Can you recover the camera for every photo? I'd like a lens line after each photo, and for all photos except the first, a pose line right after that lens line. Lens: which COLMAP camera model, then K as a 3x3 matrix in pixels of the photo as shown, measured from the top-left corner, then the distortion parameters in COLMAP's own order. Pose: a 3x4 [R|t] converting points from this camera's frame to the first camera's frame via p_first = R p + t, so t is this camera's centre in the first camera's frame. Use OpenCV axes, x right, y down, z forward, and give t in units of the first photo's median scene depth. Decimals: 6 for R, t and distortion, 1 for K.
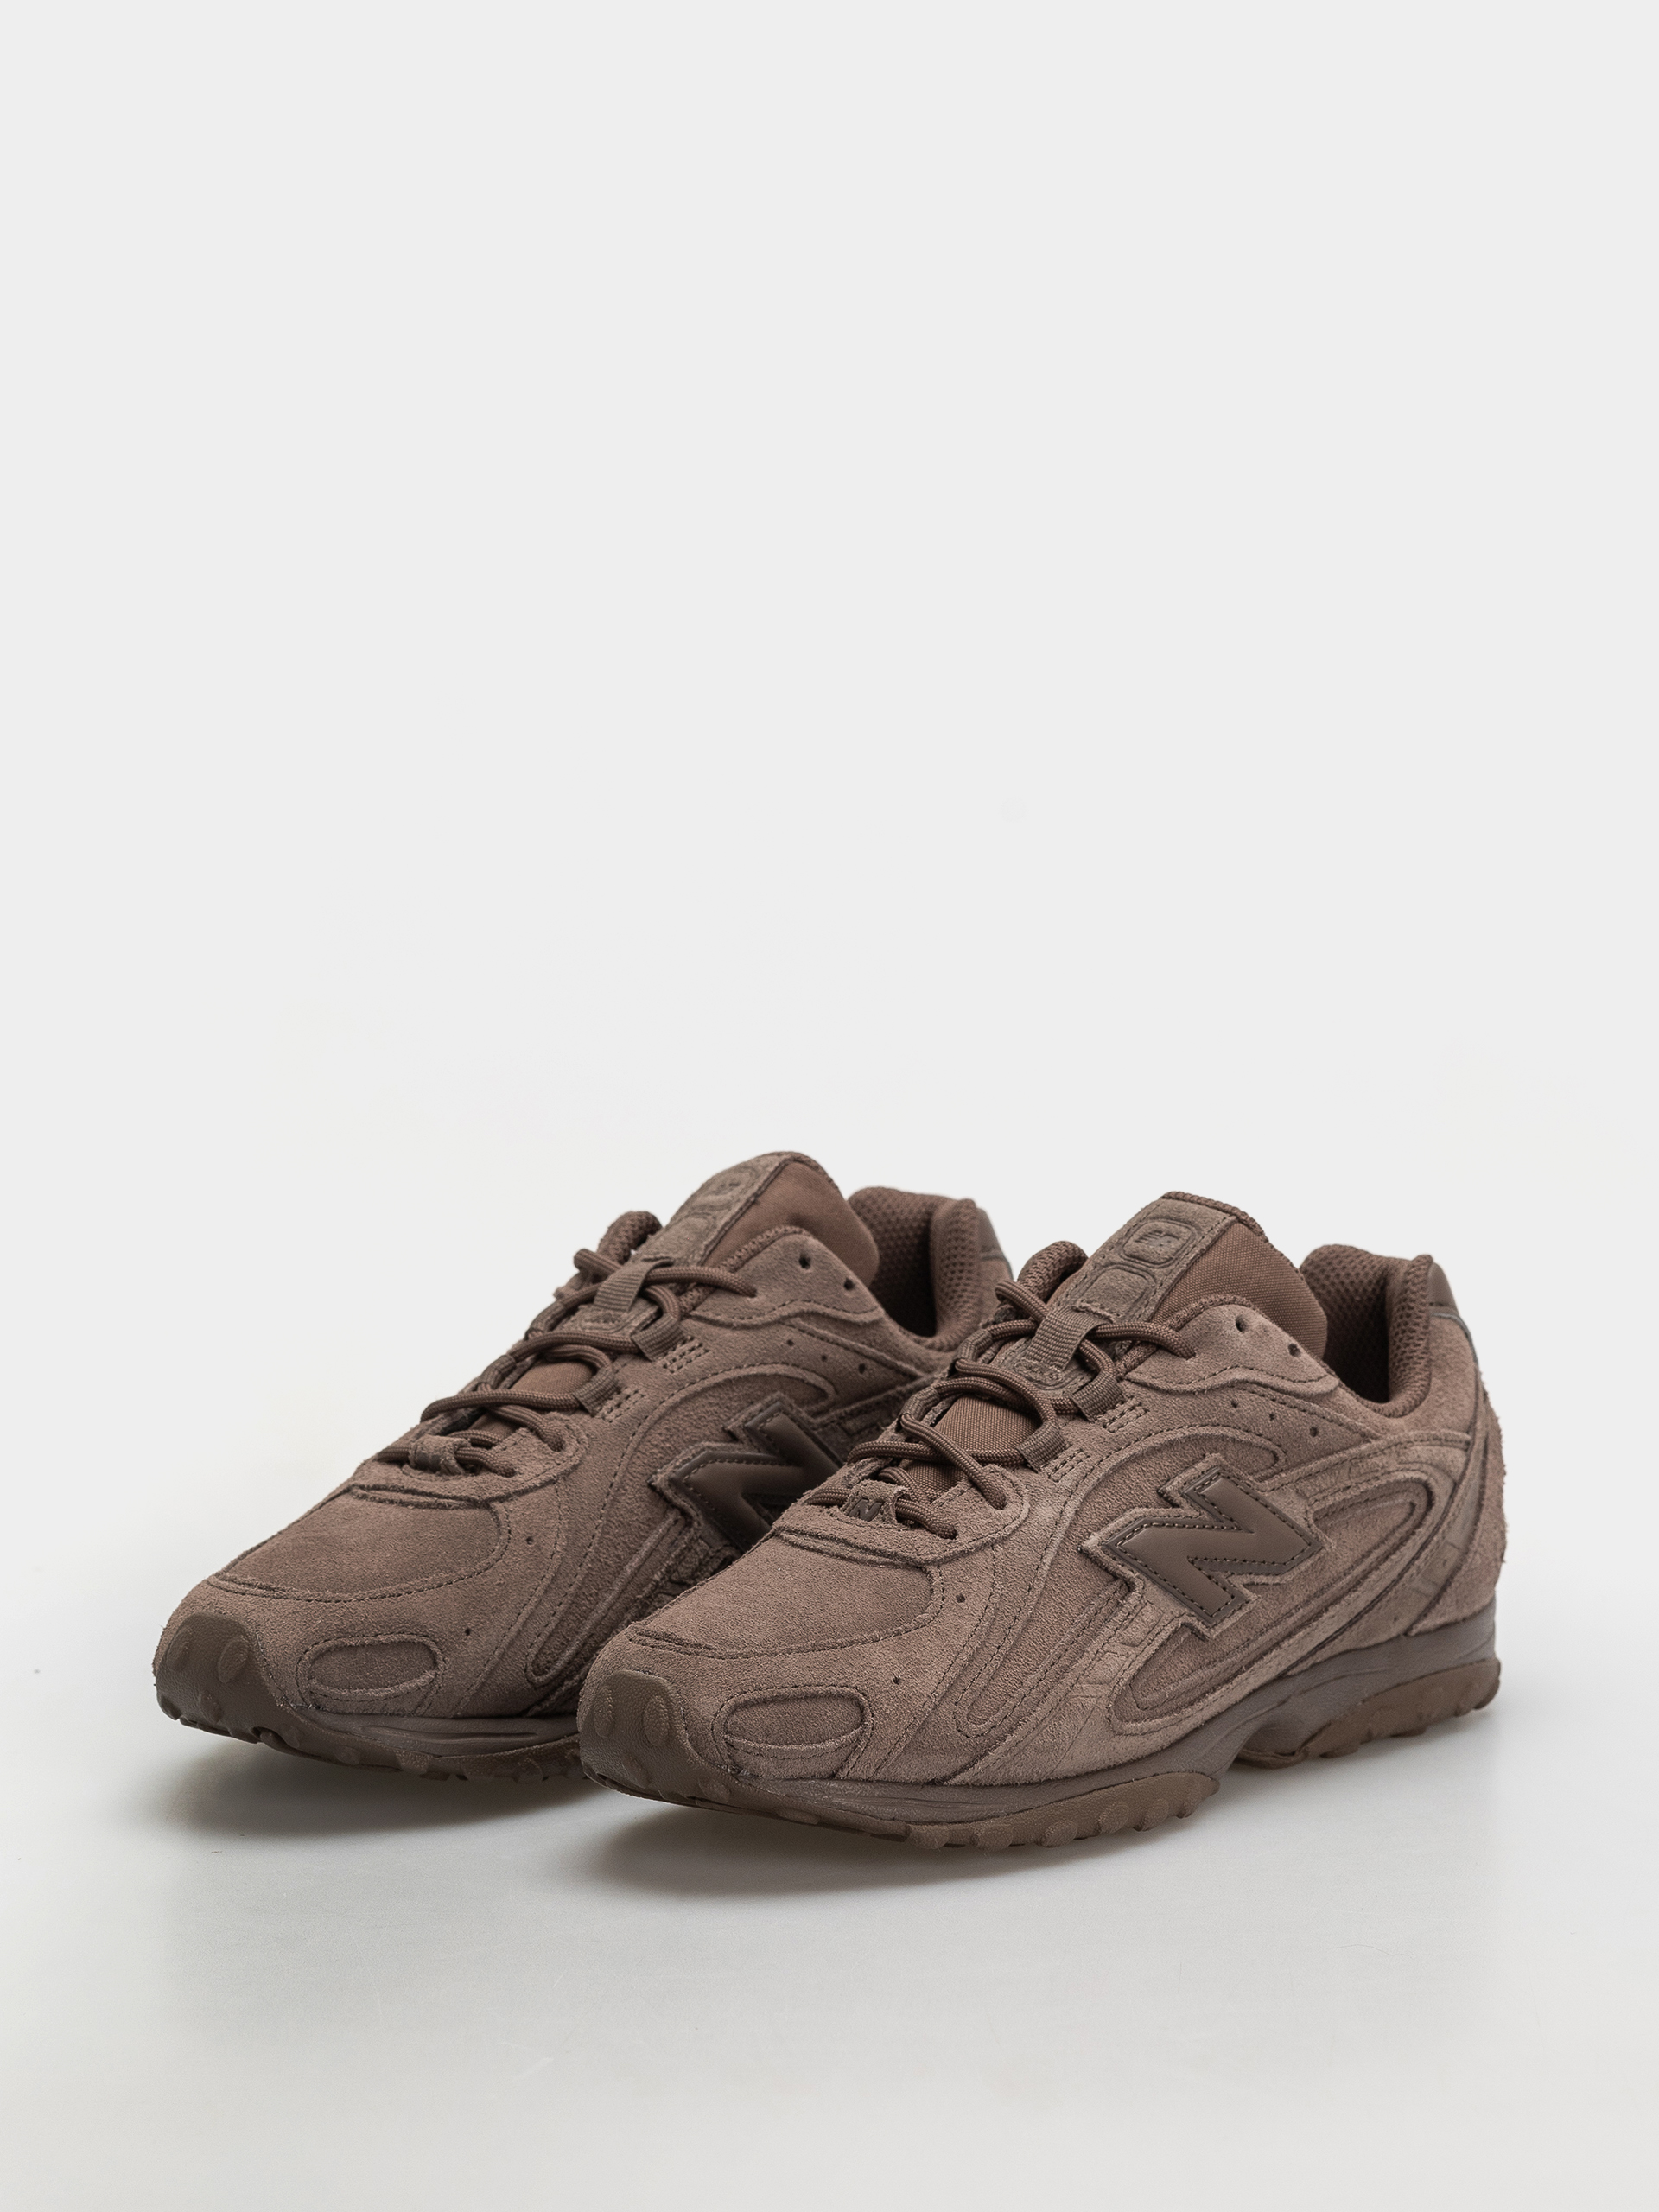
lens RADIAL K [[7546.8, 0, 829.5], [0, 7546.8, 1106.0], [0, 0, 1]] dist [0.053609, -16.026964]
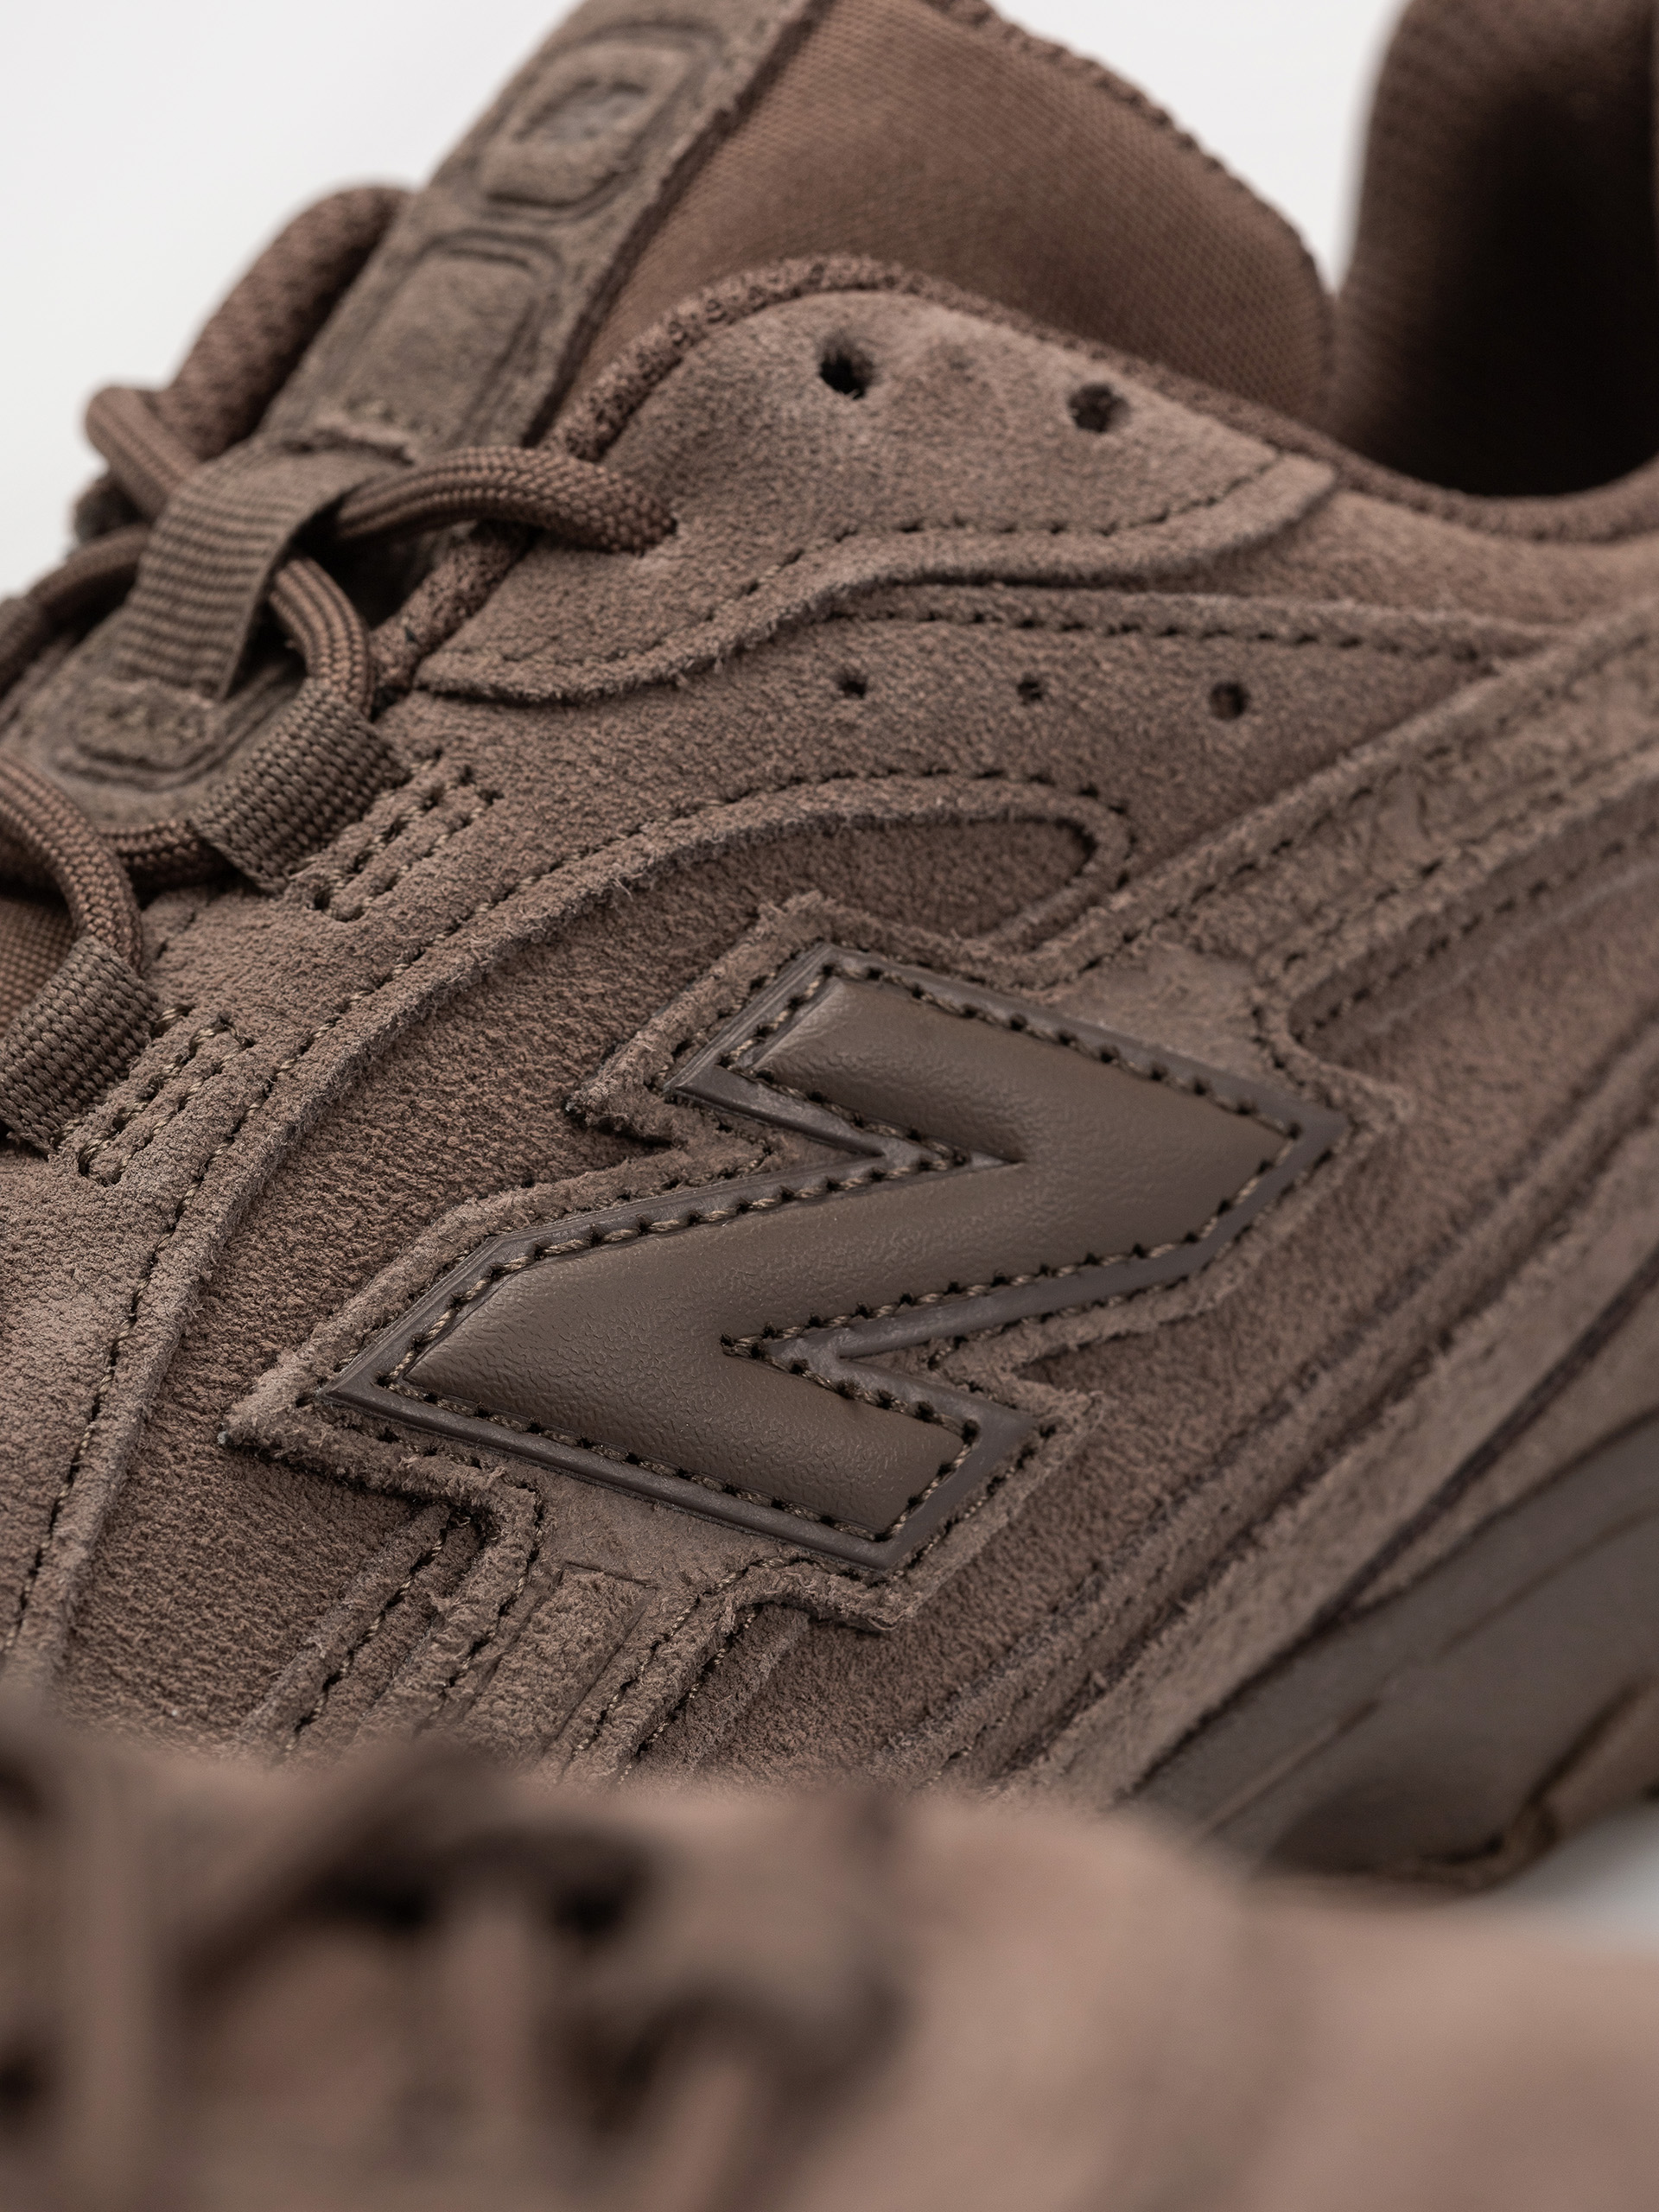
lens RADIAL K [[7546.8, 0, 829.5], [0, 7546.8, 1106.0], [0, 0, 1]] dist [0.053609, -16.026964]
pose [[0.942597, -0.203378, -0.264854, 0.118005], [0.239679, 0.964310, 0.112518, 0.024237], [0.232518, -0.169539, 0.957701, 0.749877]]
